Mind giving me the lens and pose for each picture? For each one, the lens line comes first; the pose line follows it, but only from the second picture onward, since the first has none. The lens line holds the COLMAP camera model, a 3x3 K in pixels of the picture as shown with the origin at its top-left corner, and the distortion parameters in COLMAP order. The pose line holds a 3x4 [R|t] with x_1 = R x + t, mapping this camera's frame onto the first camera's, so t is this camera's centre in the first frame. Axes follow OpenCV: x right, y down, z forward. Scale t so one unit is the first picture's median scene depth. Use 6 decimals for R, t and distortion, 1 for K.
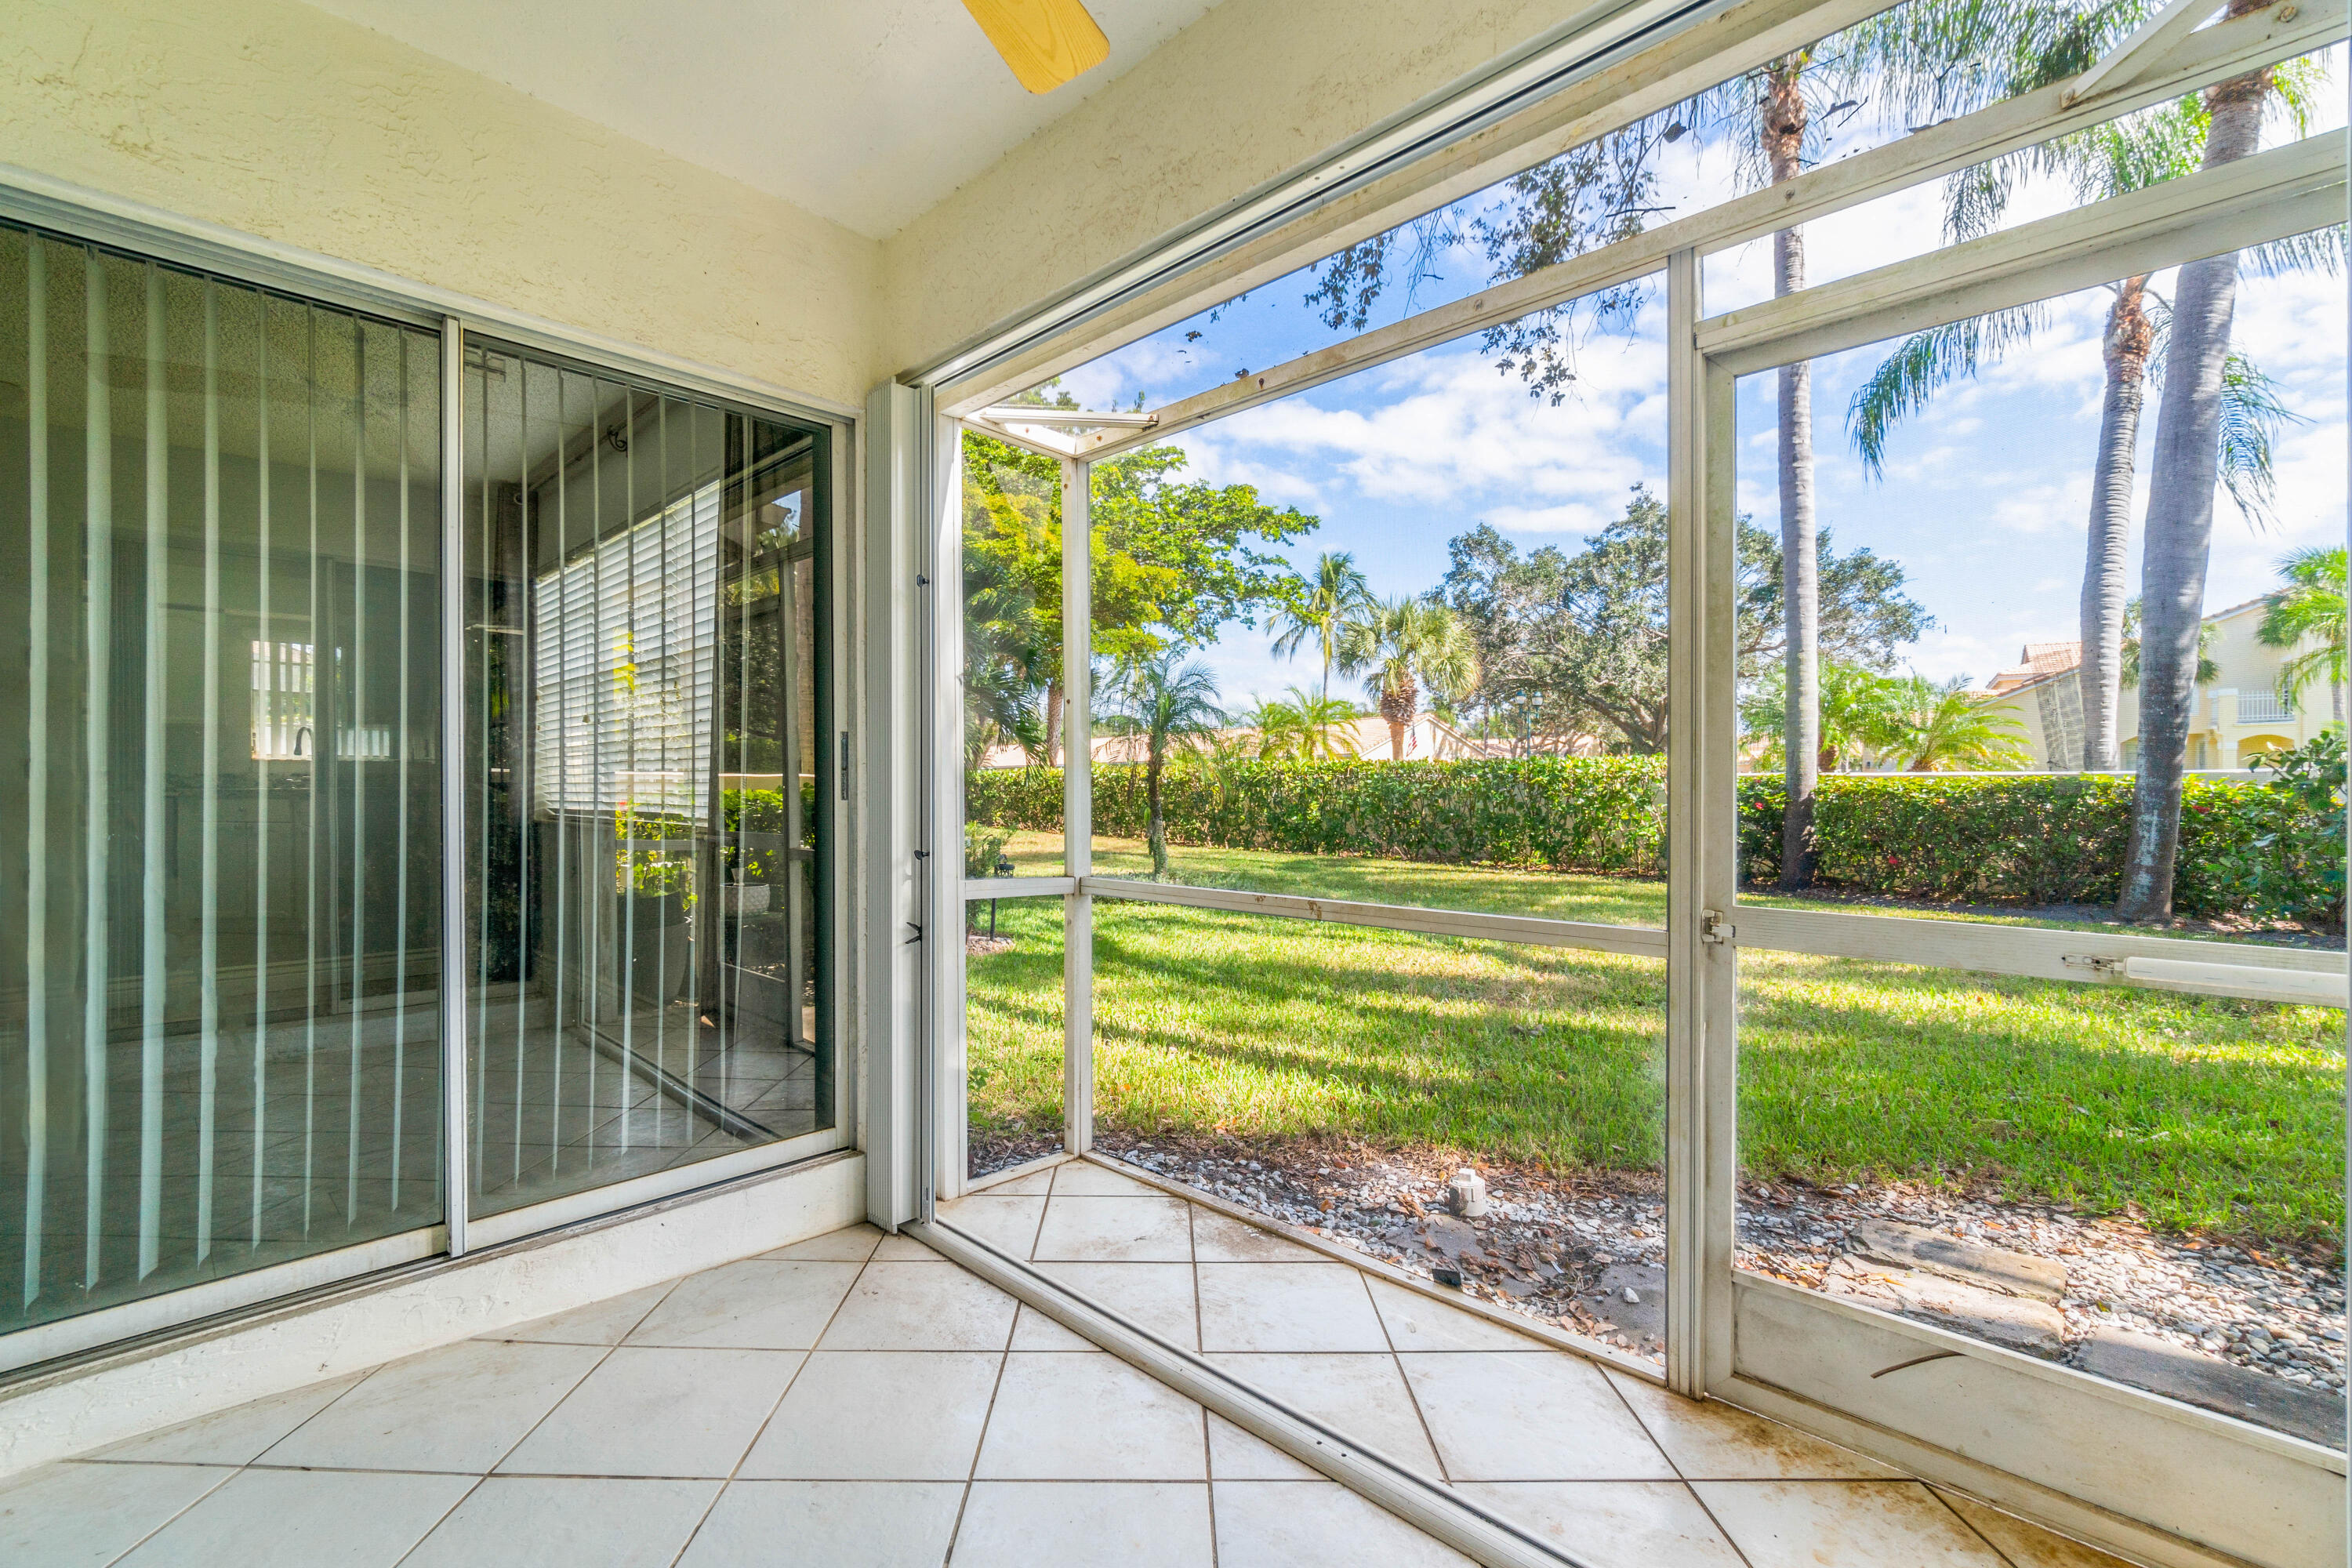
lens RADIAL K [[1012.9, 0, 1178.2], [0, 1012.9, 781.6], [0, 0, 1]] dist [-0.001497, 0.000161]
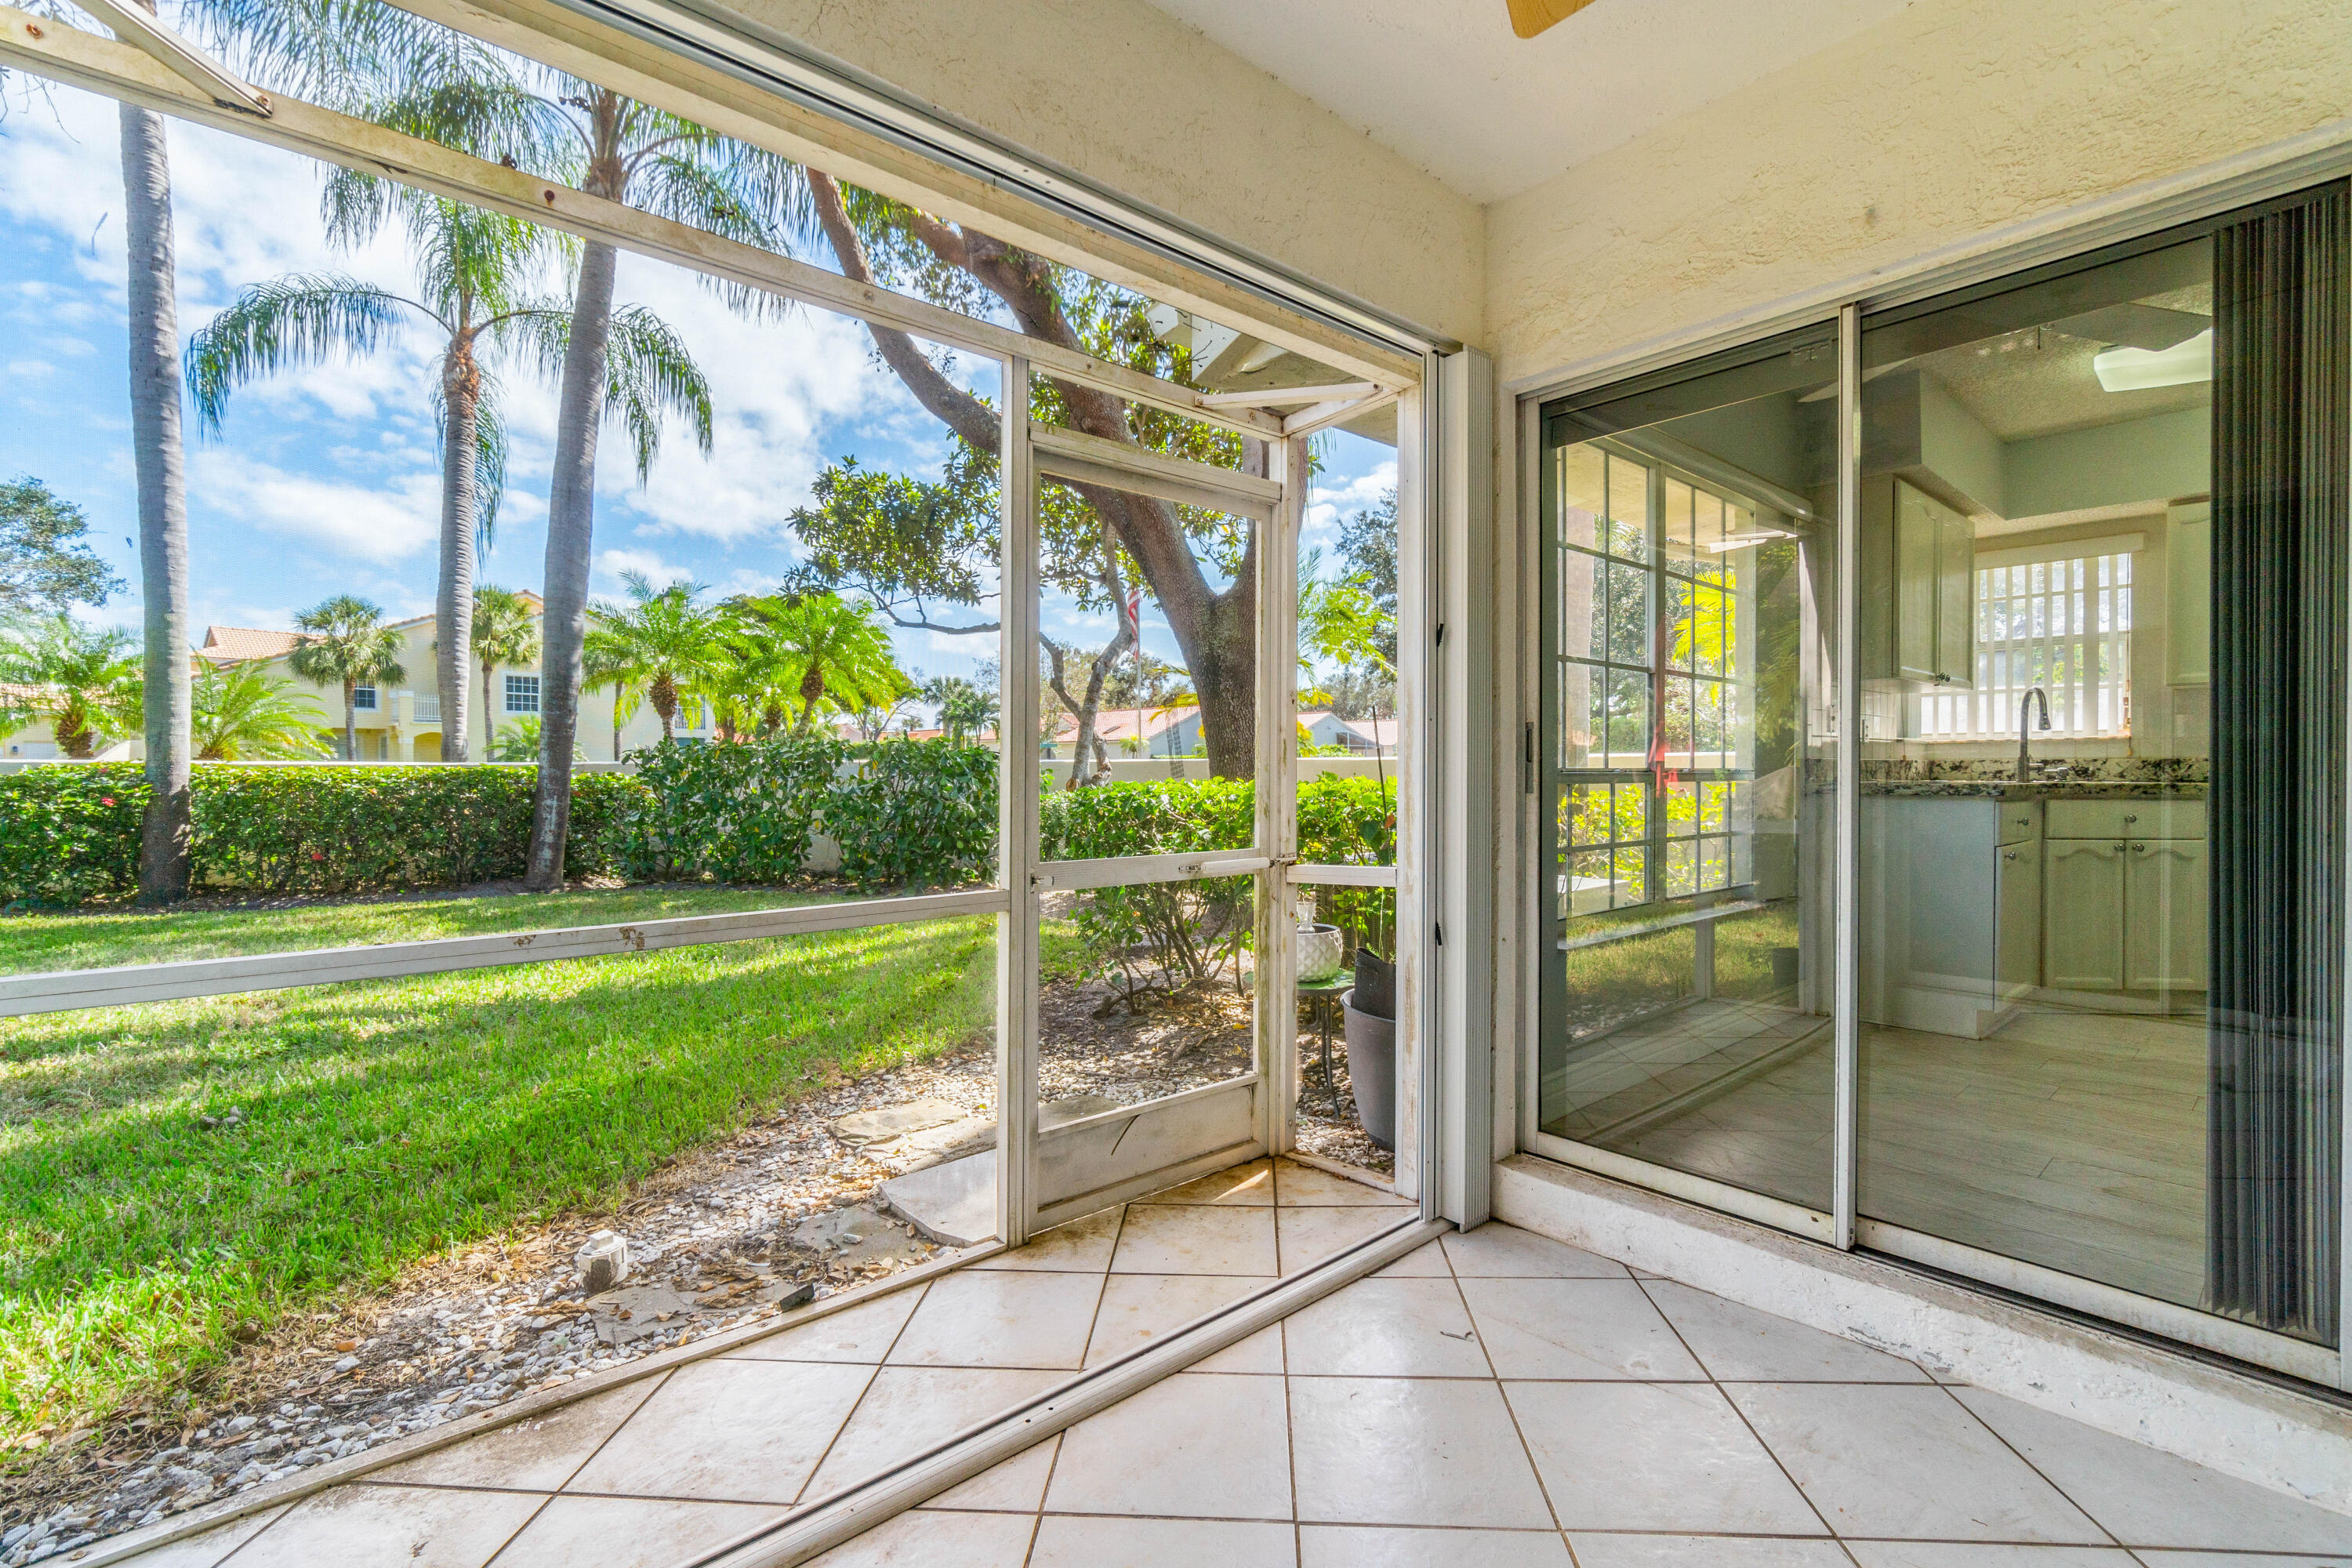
lens RADIAL K [[1012.9, 0, 1178.2], [0, 1012.9, 781.6], [0, 0, 1]] dist [-0.001497, 0.000161]
pose [[0.099398, -0.007745, 0.995018, -0.159832], [-0.002072, 0.999966, 0.007990, 0.000251], [-0.995046, -0.002855, 0.099379, 0.140427]]
